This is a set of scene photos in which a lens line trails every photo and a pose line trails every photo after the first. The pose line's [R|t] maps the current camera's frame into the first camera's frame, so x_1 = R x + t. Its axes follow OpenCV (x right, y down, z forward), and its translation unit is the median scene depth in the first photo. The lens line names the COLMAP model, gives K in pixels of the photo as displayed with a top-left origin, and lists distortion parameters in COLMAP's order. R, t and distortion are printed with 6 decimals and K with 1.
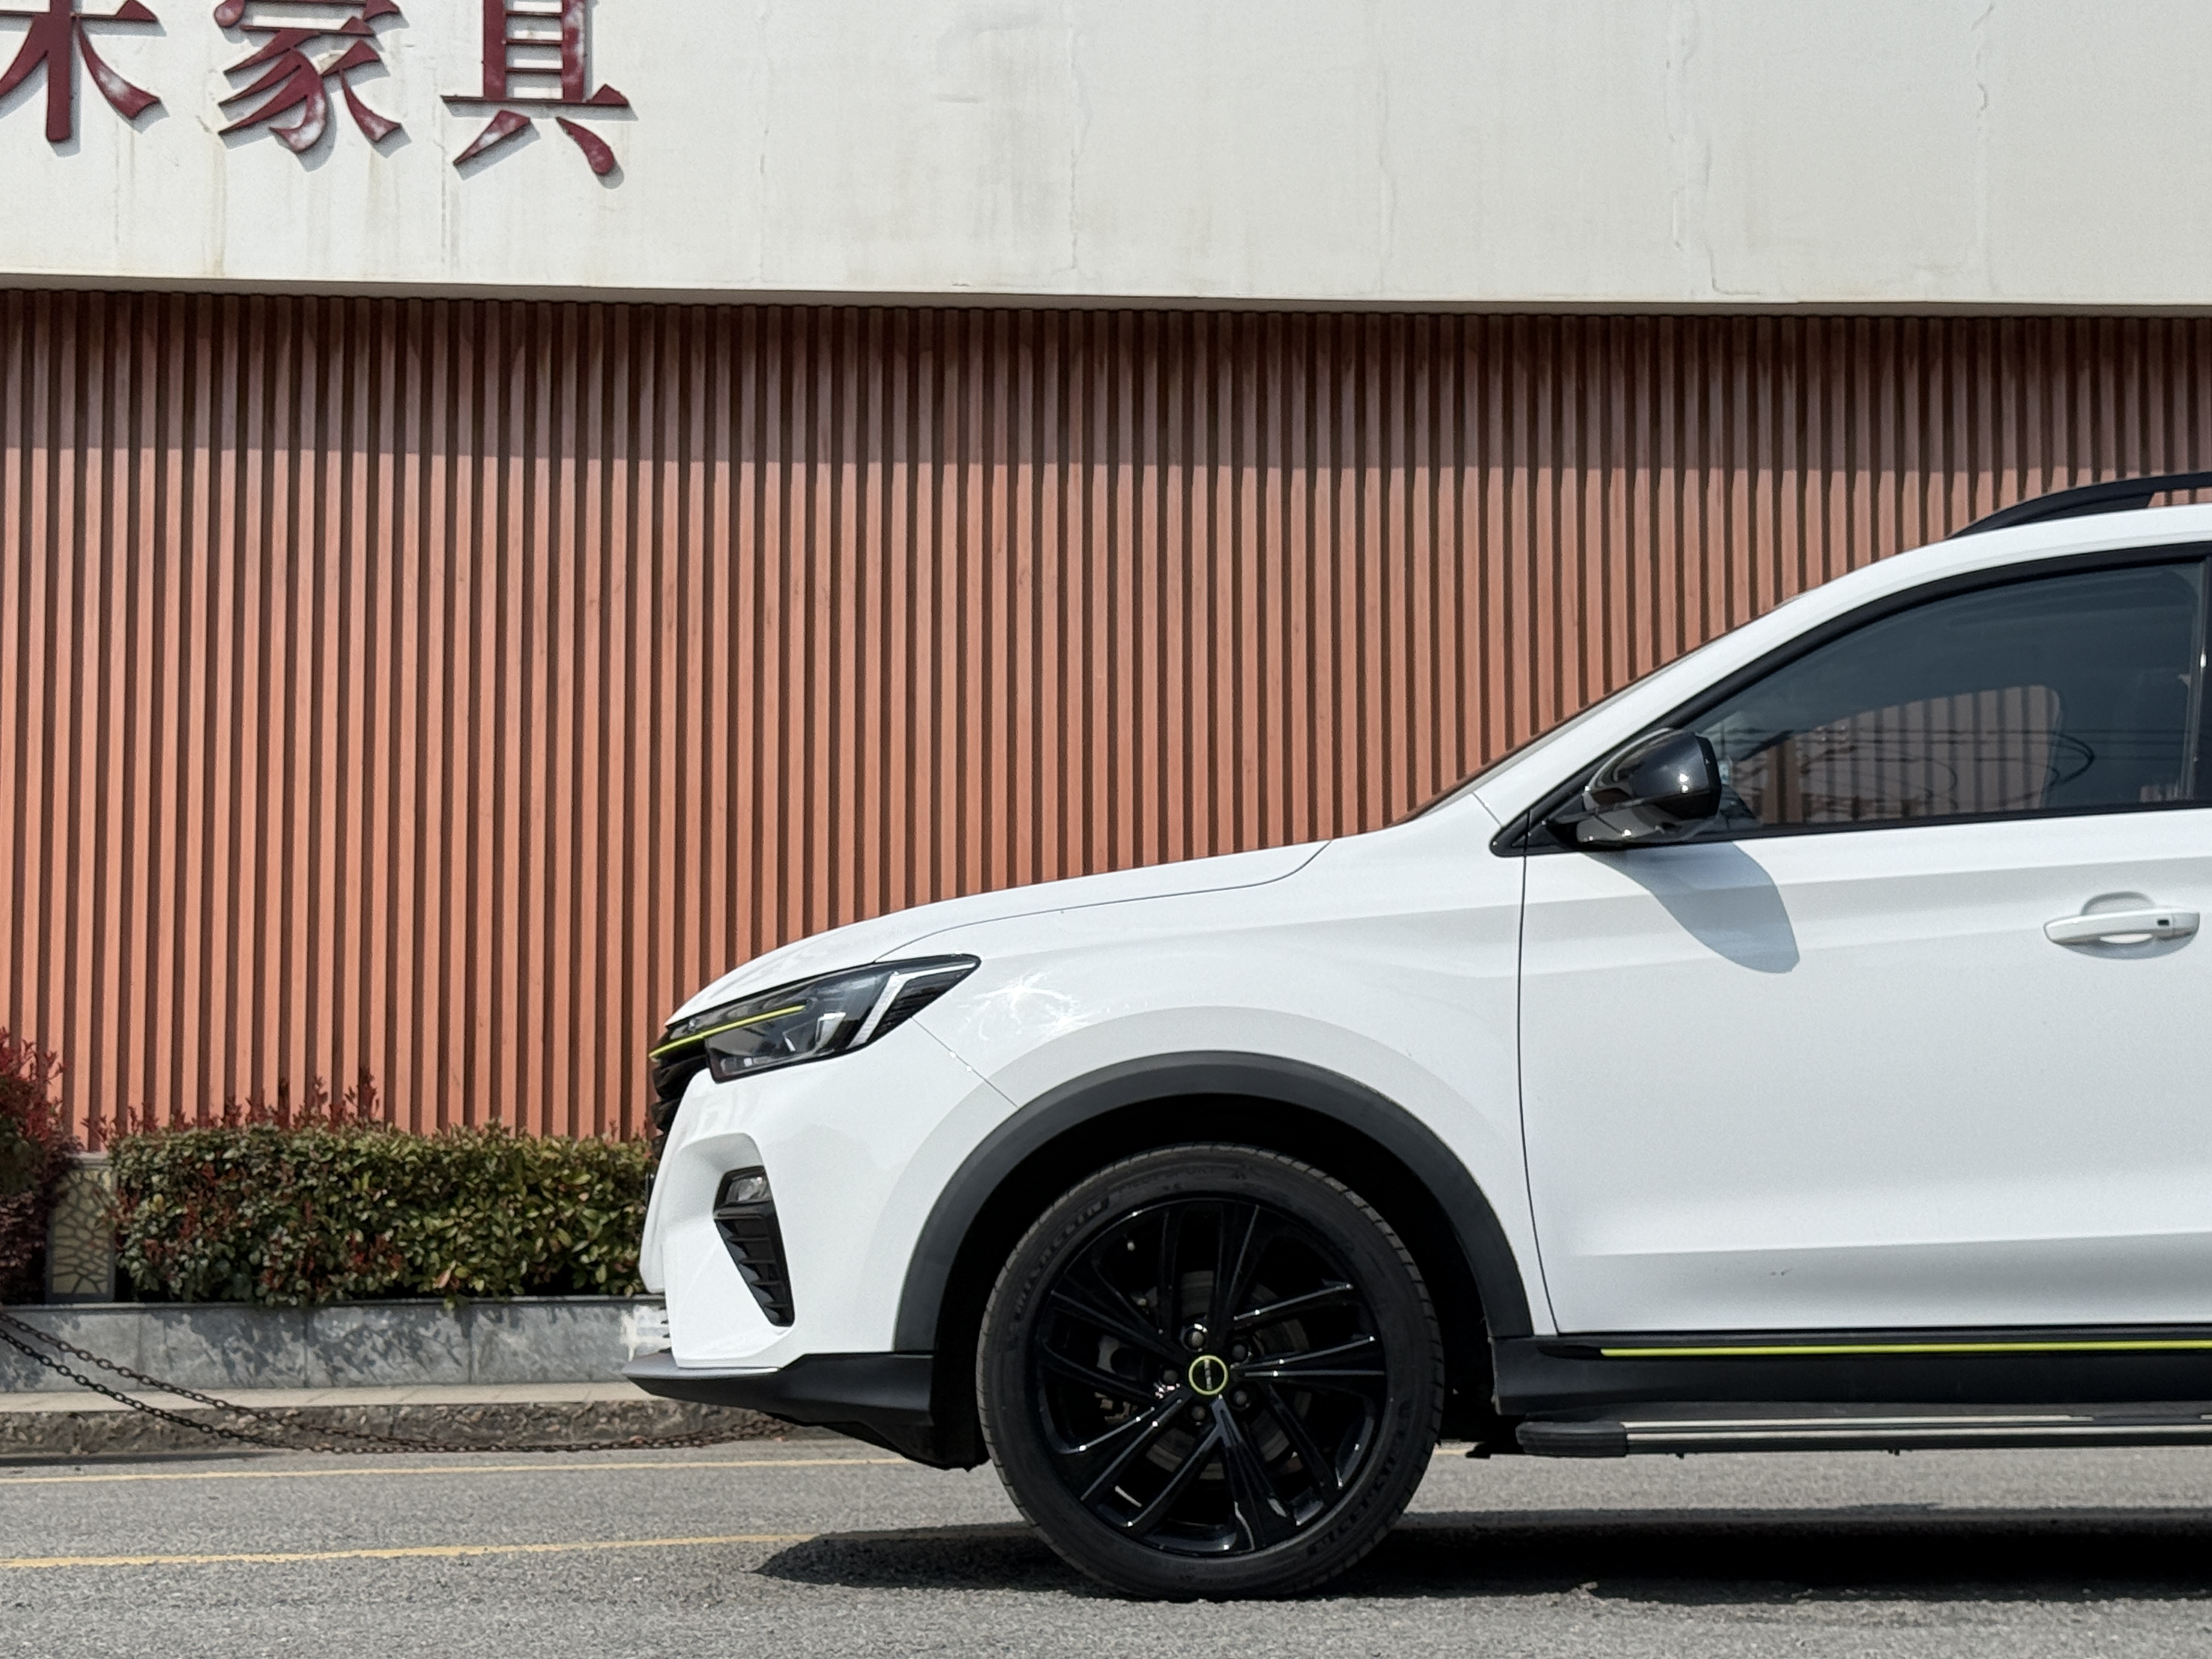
lens RADIAL K [[4251.8, 0, 1106.0], [0, 4251.8, 829.5], [0, 0, 1]] dist [0.153646, -0.102874]
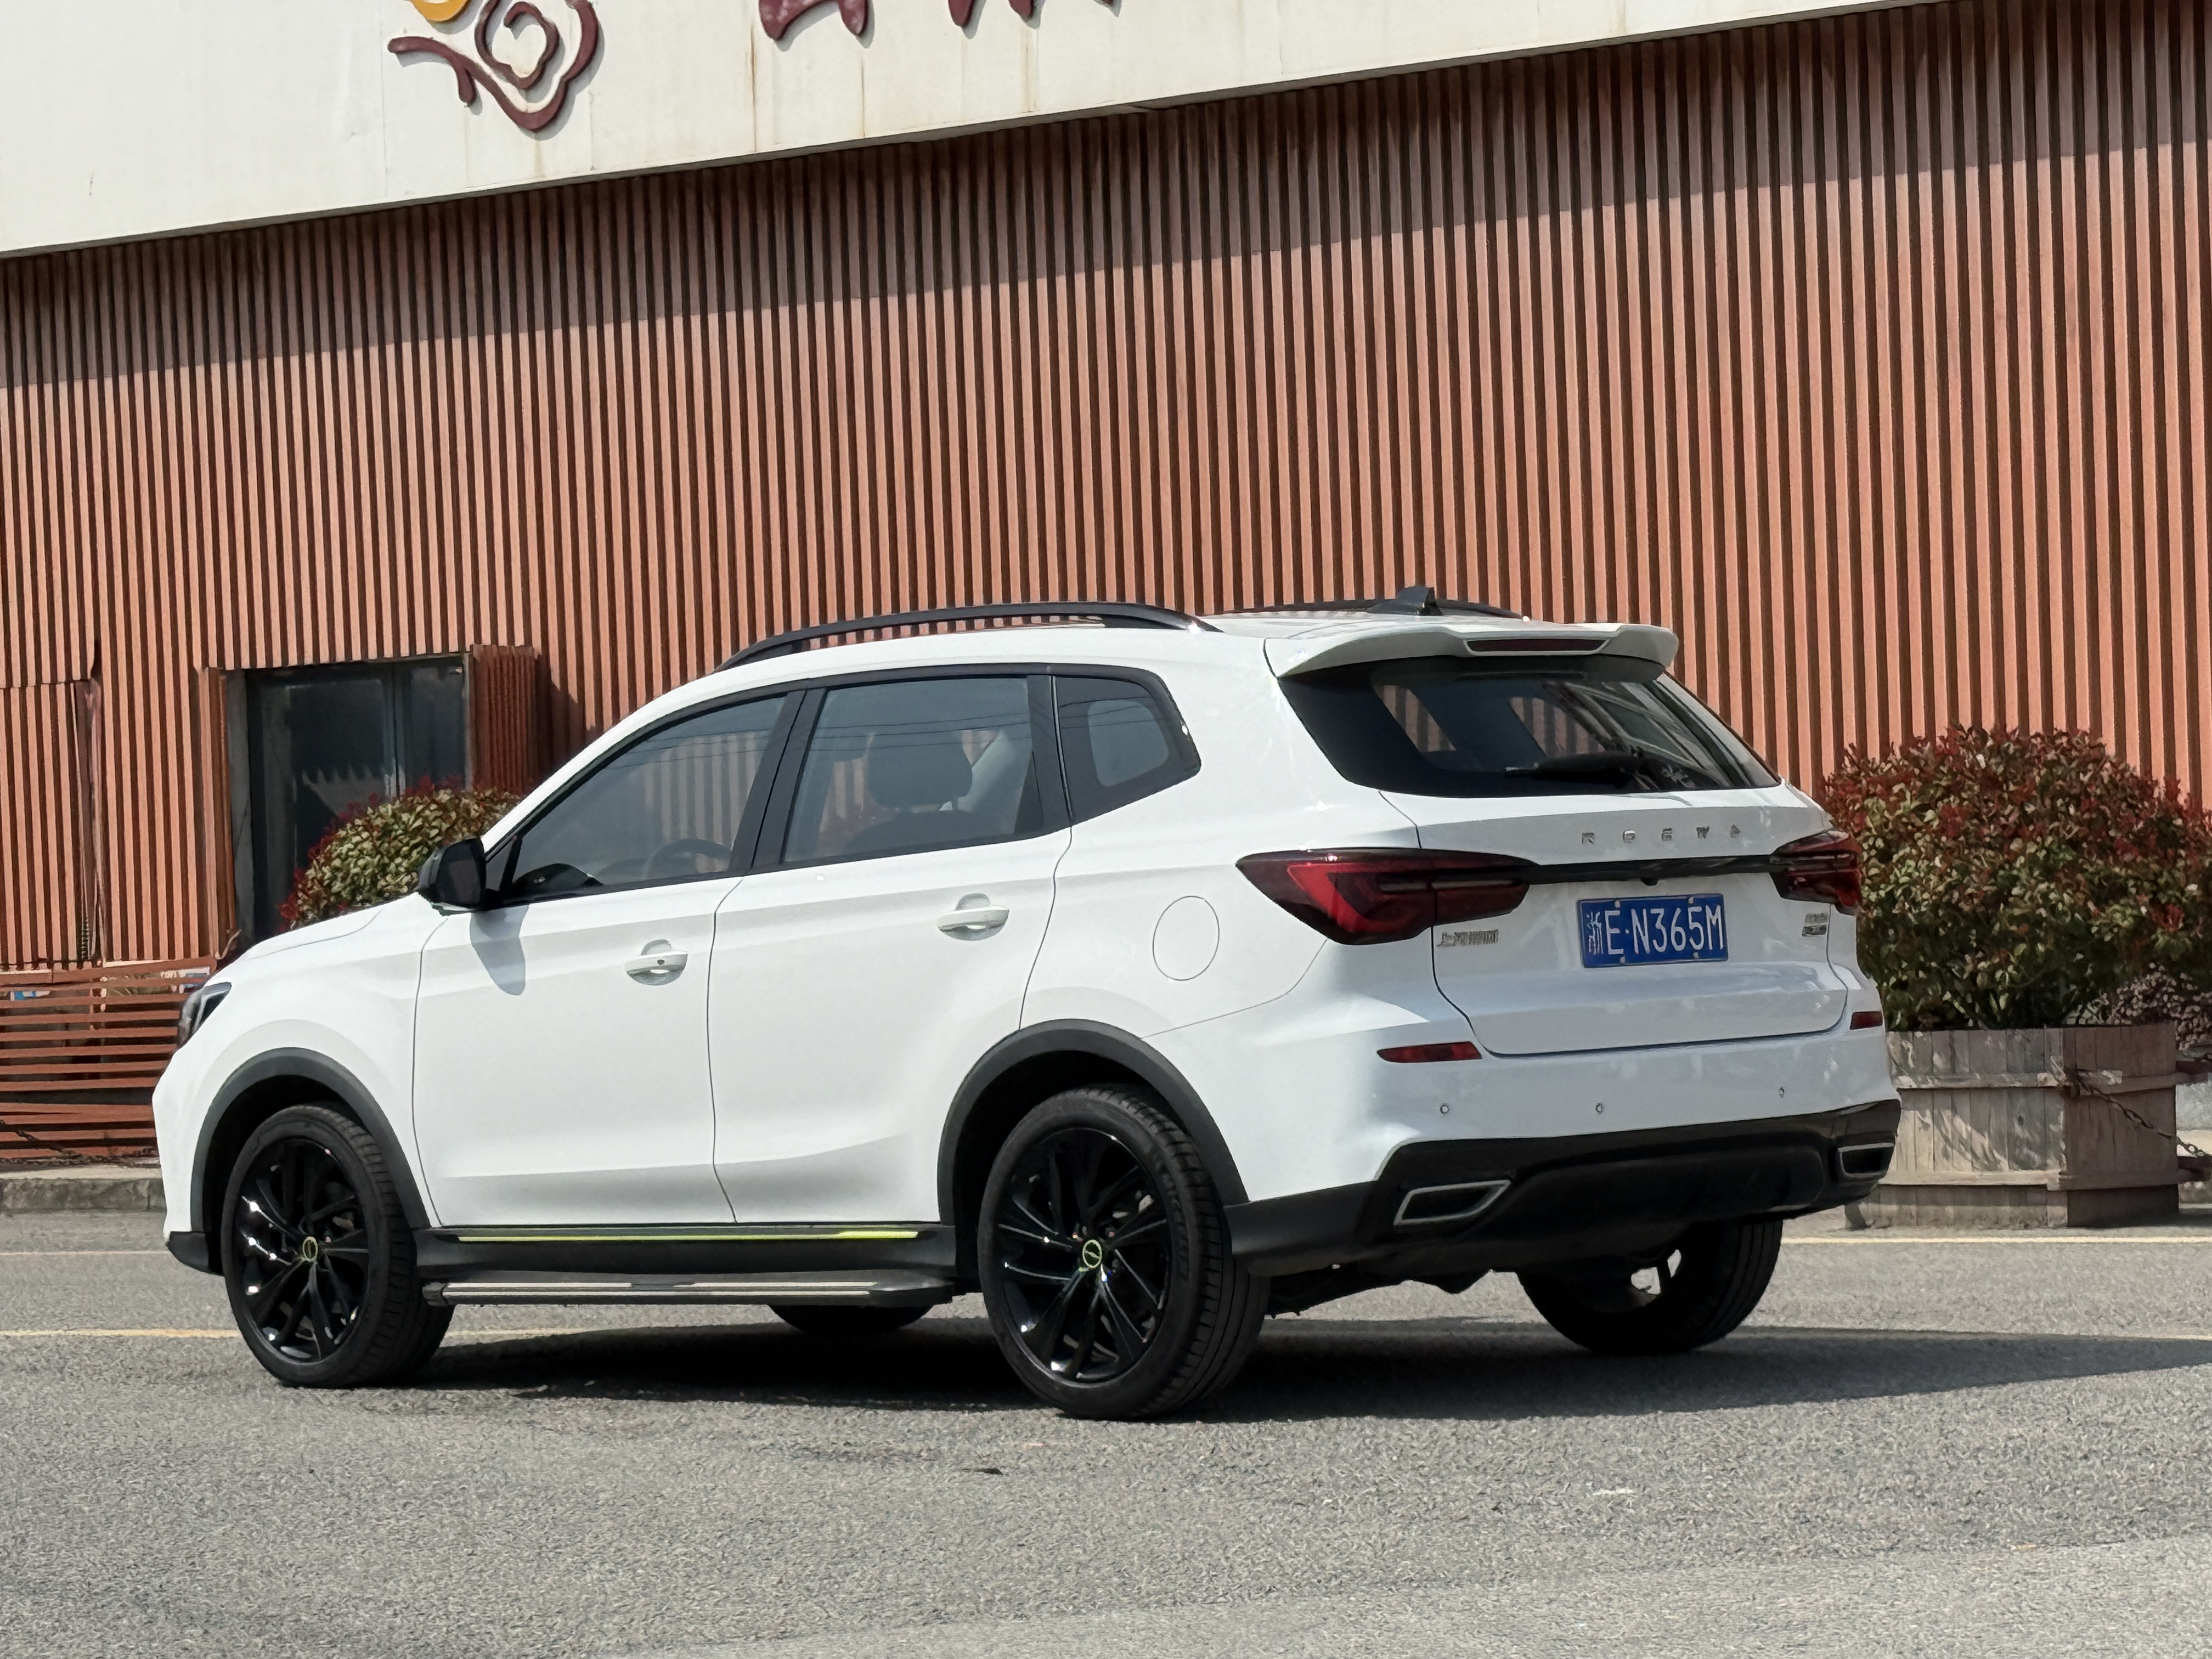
lens RADIAL K [[6389.2, 0, 1106.0], [0, 6389.2, 829.5], [0, 0, 1]] dist [0.029783, -0.068320]
pose [[0.735289, -0.029561, -0.677108, 0.711821], [0.105580, 0.991848, 0.071351, -0.063562], [0.669479, -0.123952, 0.732416, -0.202017]]
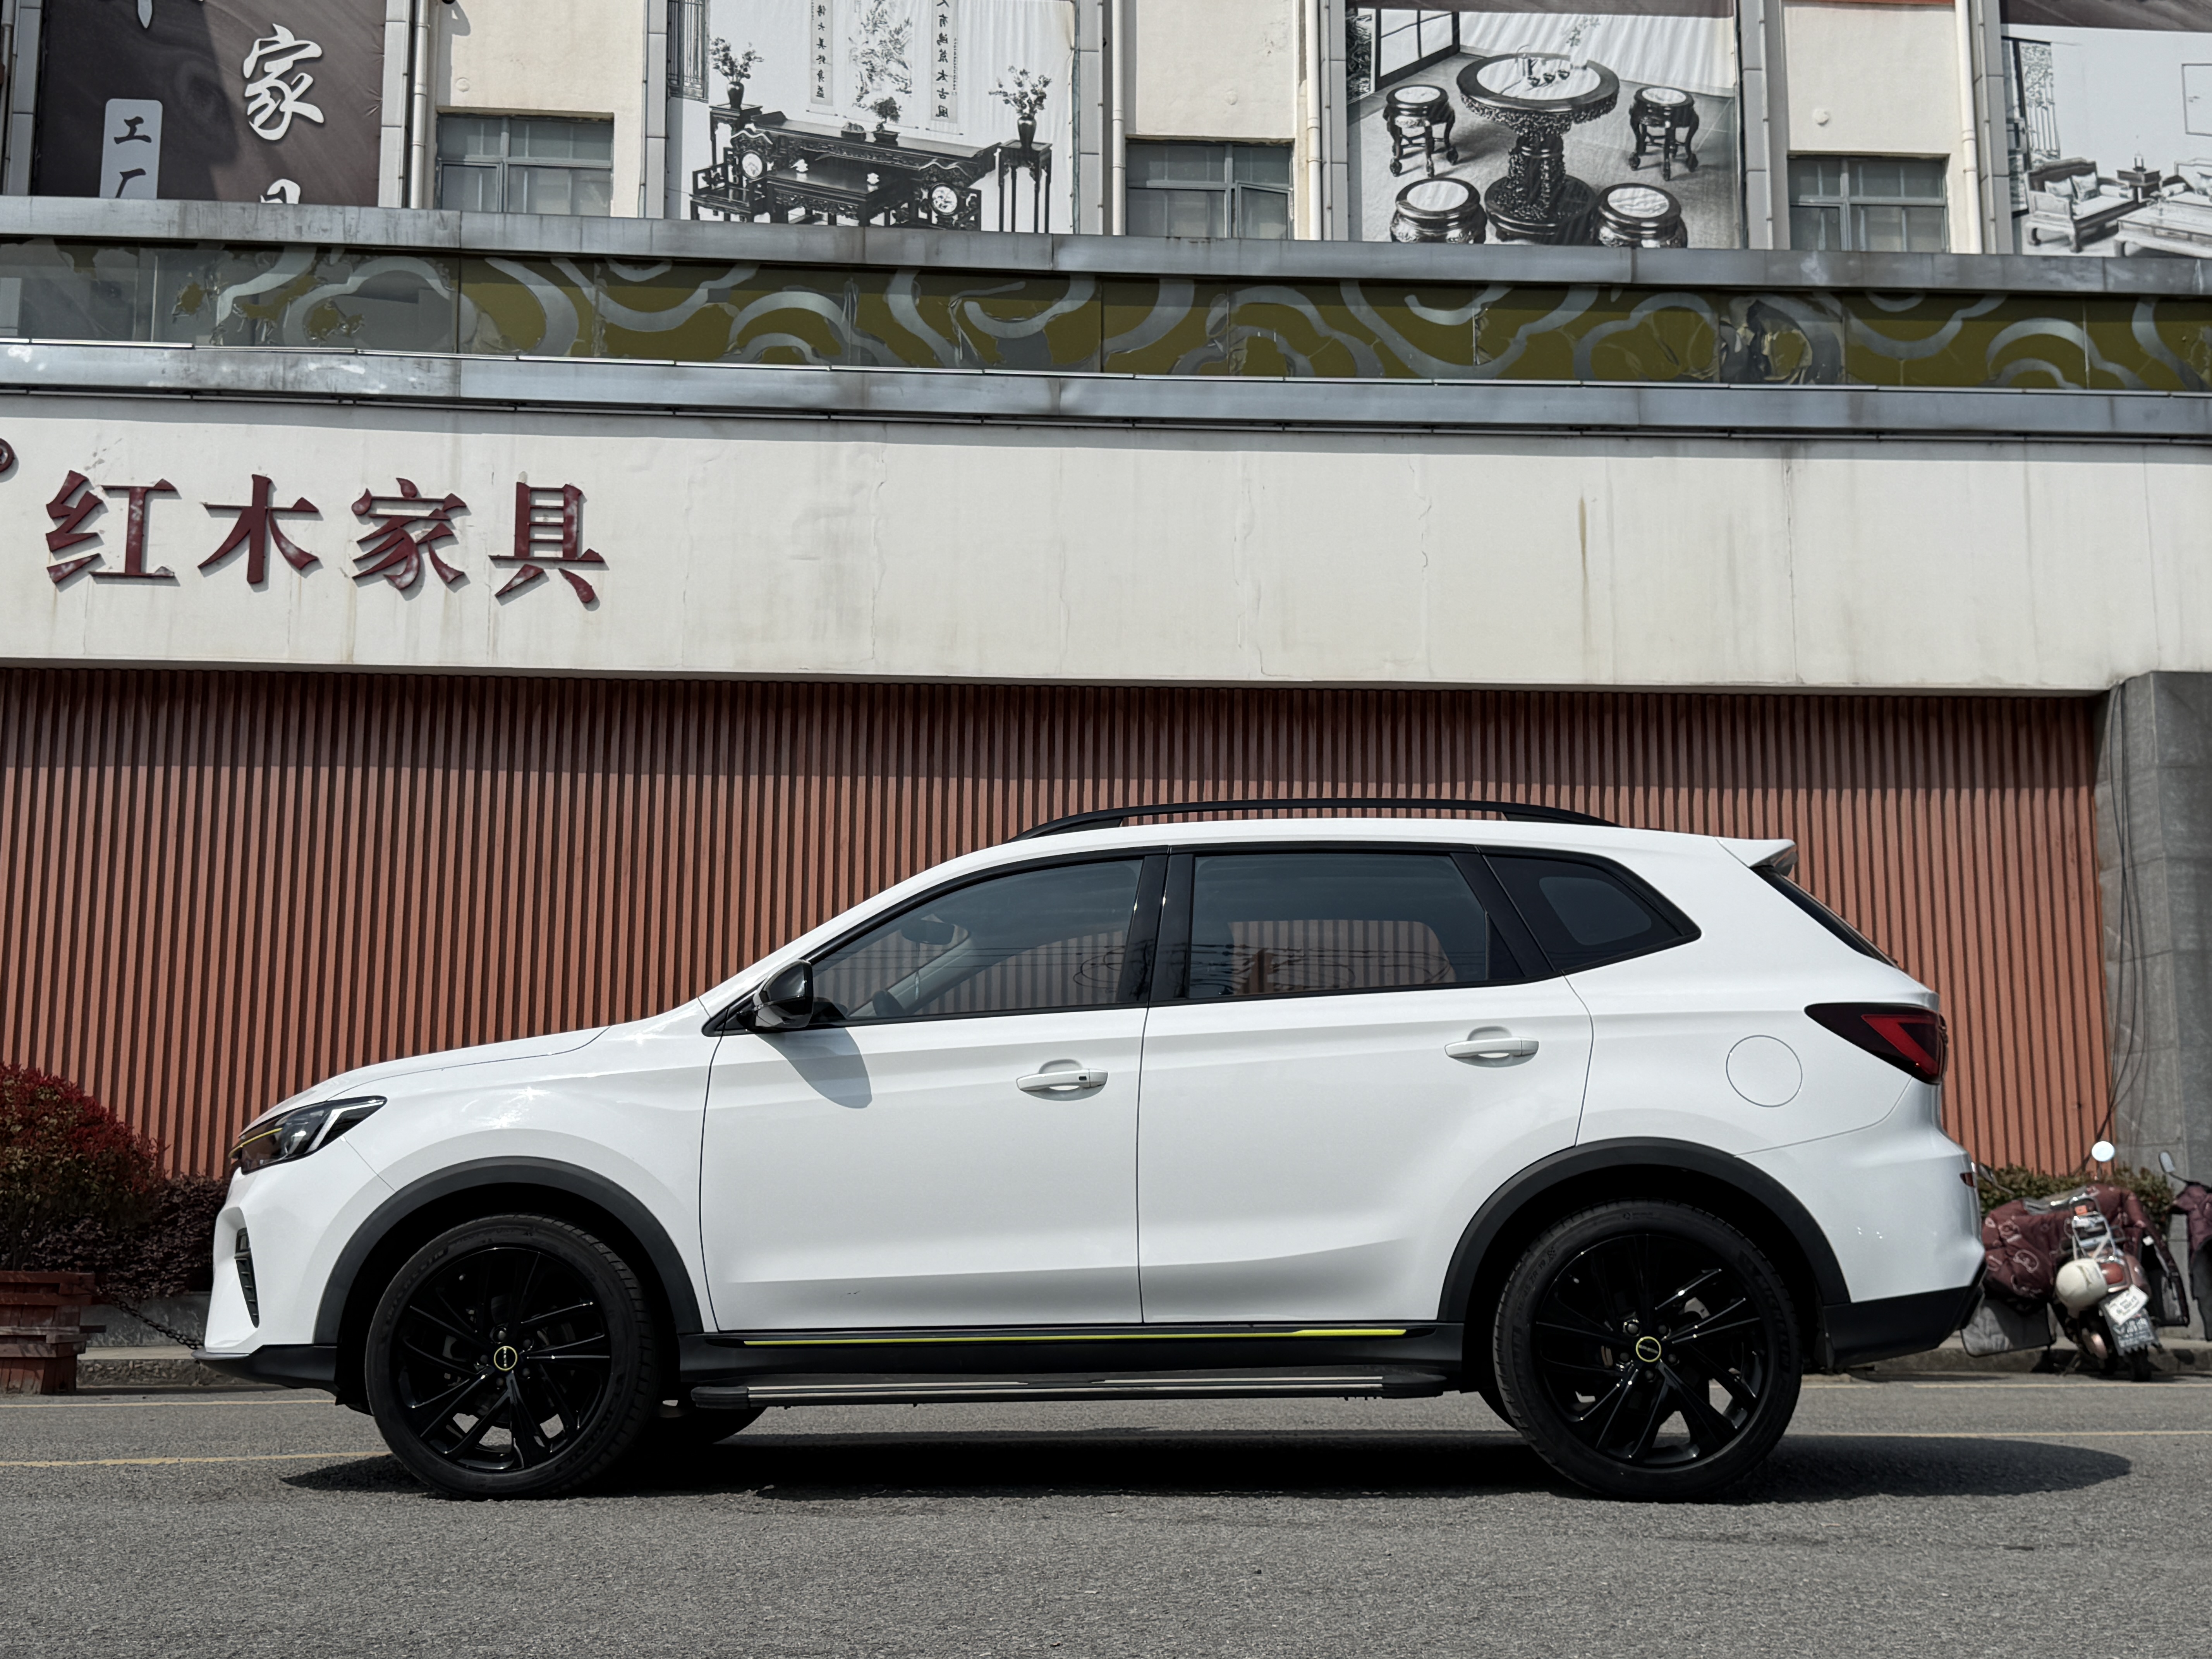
lens RADIAL K [[2588.3, 0, 1106.0], [0, 2588.3, 829.5], [0, 0, 1]] dist [0.180805, -0.410509]
pose [[0.999834, 0.003111, -0.017938, 0.103186], [-0.004185, 0.998183, -0.060111, -0.005289], [0.017718, 0.060176, 0.998030, -0.001710]]
